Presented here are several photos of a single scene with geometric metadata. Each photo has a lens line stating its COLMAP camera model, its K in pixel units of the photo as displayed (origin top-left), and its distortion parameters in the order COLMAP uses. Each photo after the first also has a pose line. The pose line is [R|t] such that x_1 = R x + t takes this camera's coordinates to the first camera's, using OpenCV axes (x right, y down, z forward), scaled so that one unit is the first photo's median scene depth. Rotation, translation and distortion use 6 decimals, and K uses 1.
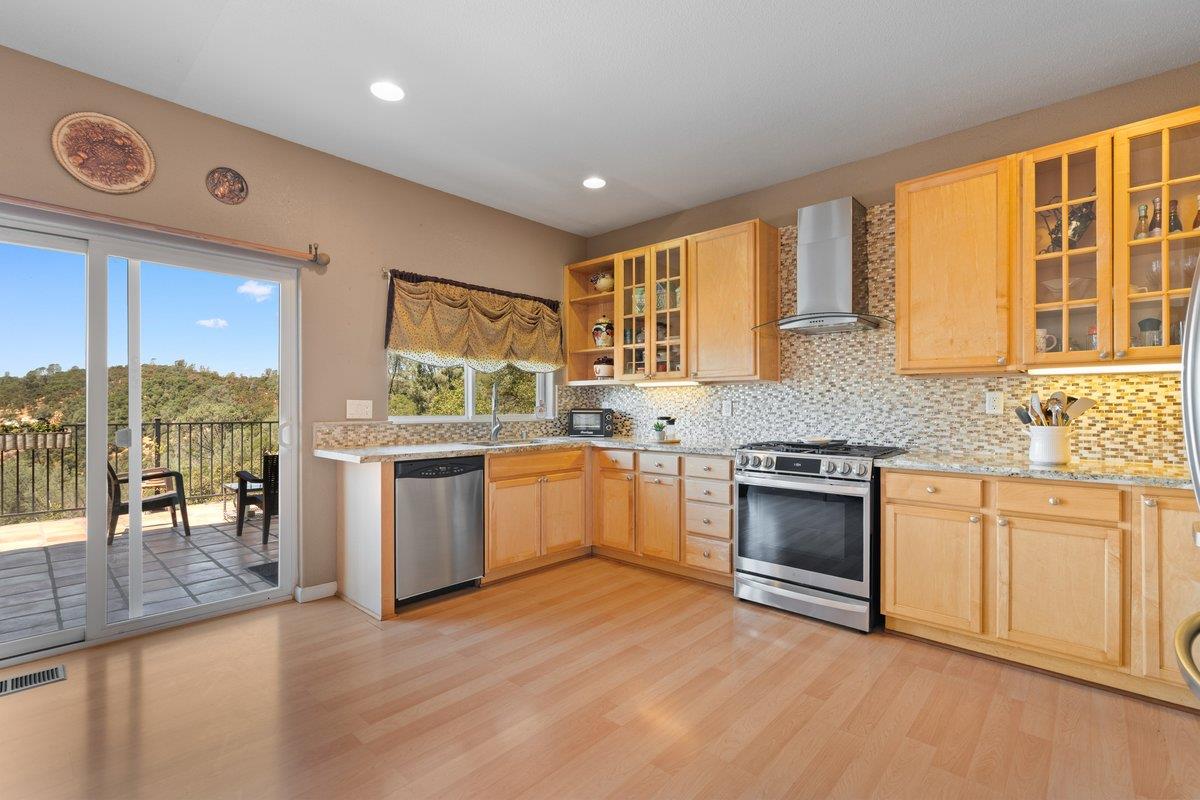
lens RADIAL K [[540.4, 0, 591.6], [0, 540.4, 405.2], [0, 0, 1]] dist [-0.007181, 0.003222]
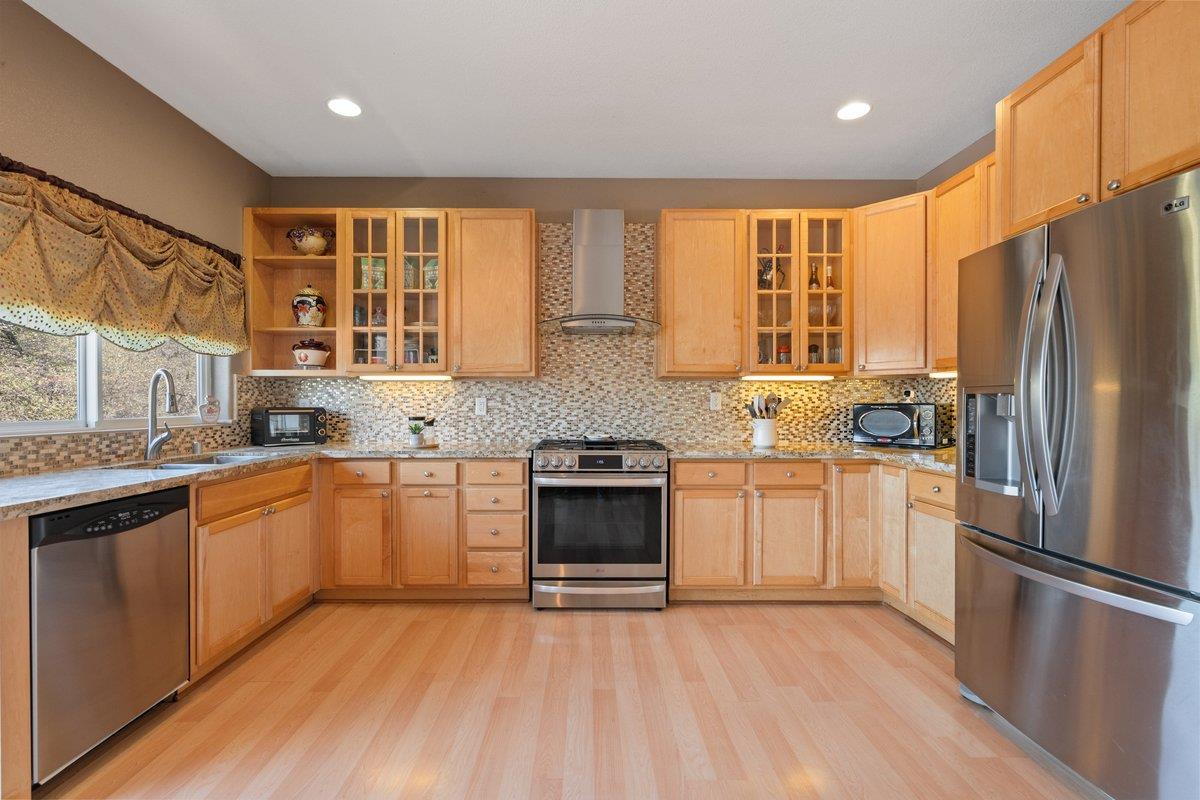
lens RADIAL K [[540.4, 0, 593.3], [0, 540.4, 405.3], [0, 0, 1]] dist [-0.007181, 0.003222]
pose [[0.727053, -0.002823, 0.686575, -0.277846], [-0.000636, 0.999988, 0.004785, -0.000768], [-0.686581, -0.003915, 0.727043, 0.229841]]
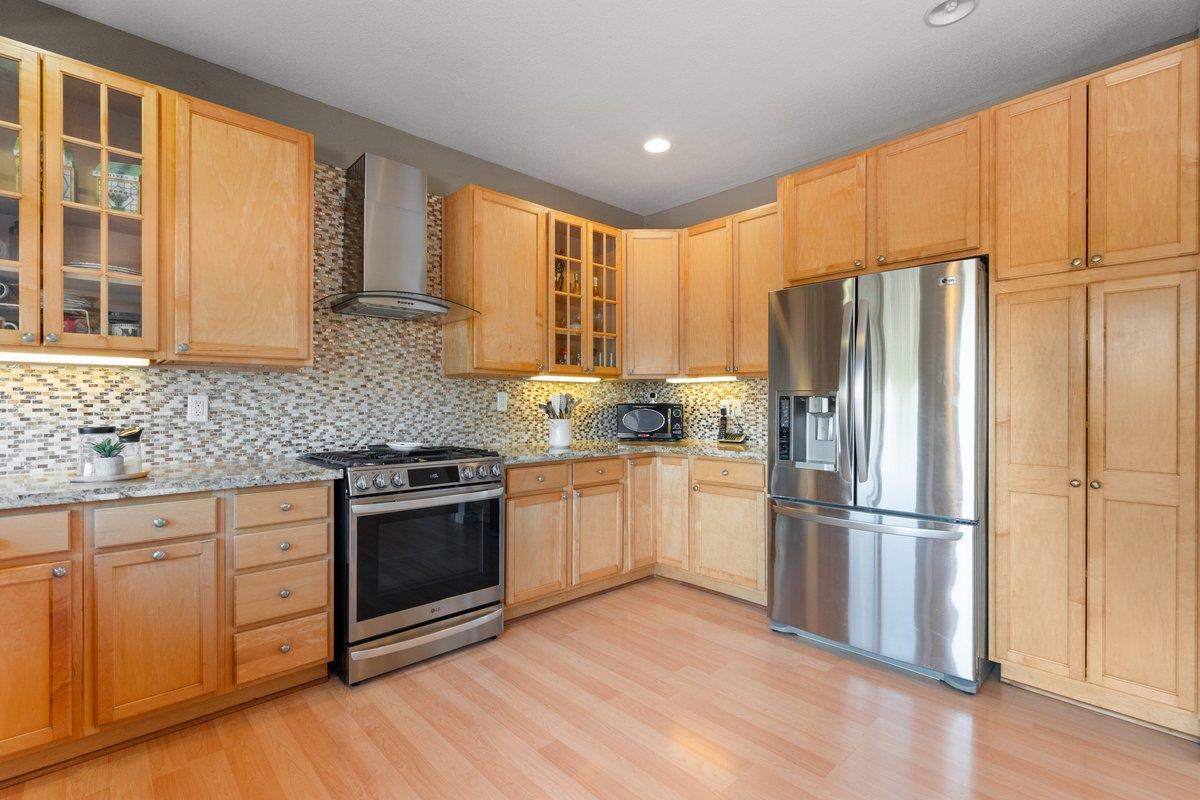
lens RADIAL K [[540.4, 0, 593.1], [0, 540.4, 402.5], [0, 0, 1]] dist [-0.007181, 0.003222]
pose [[0.073722, 0.001290, 0.997278, -0.360530], [-0.001185, 0.999999, -0.001206, -0.000760], [-0.997278, -0.001093, 0.073724, 0.594408]]
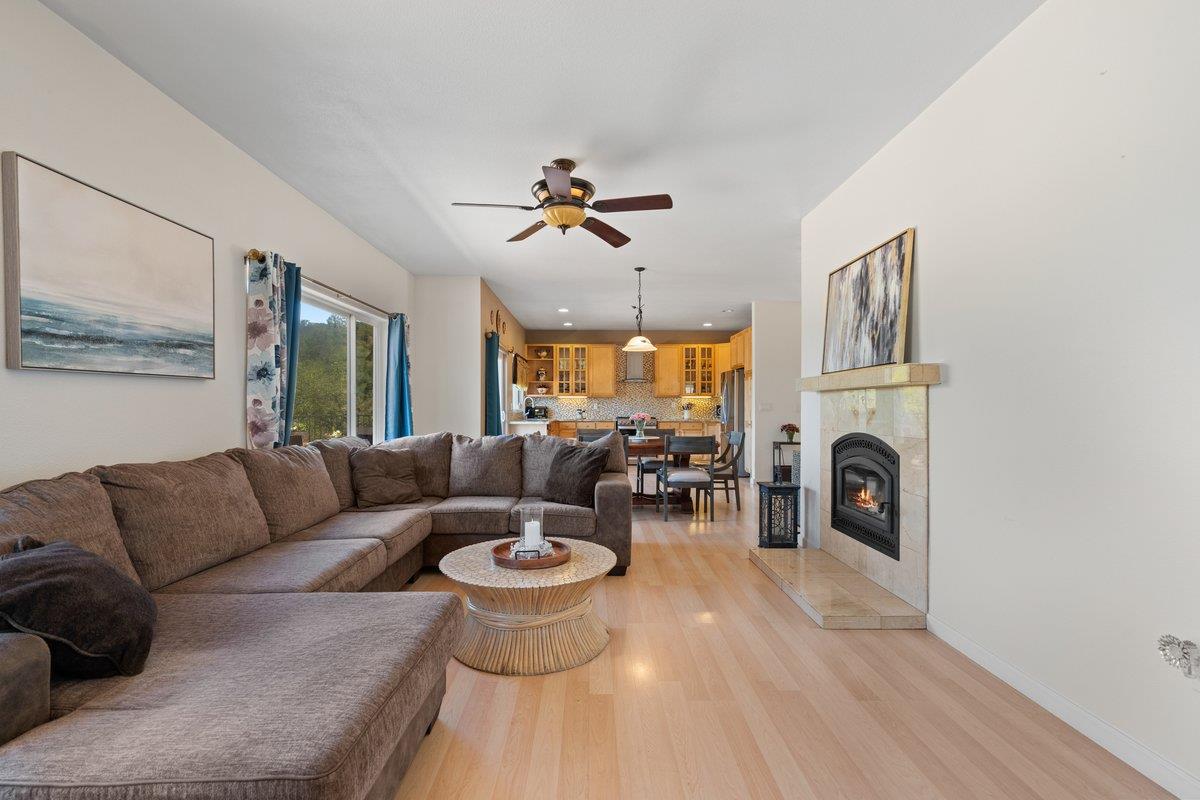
lens RADIAL K [[540.4, 0, 602.1], [0, 540.4, 405.7], [0, 0, 1]] dist [-0.007181, 0.003222]
pose [[0.721012, 0.000060, 0.692922, -1.894226], [-0.000205, 1.000000, 0.000127, 0.002155], [-0.692922, -0.000234, 0.721012, -1.176175]]
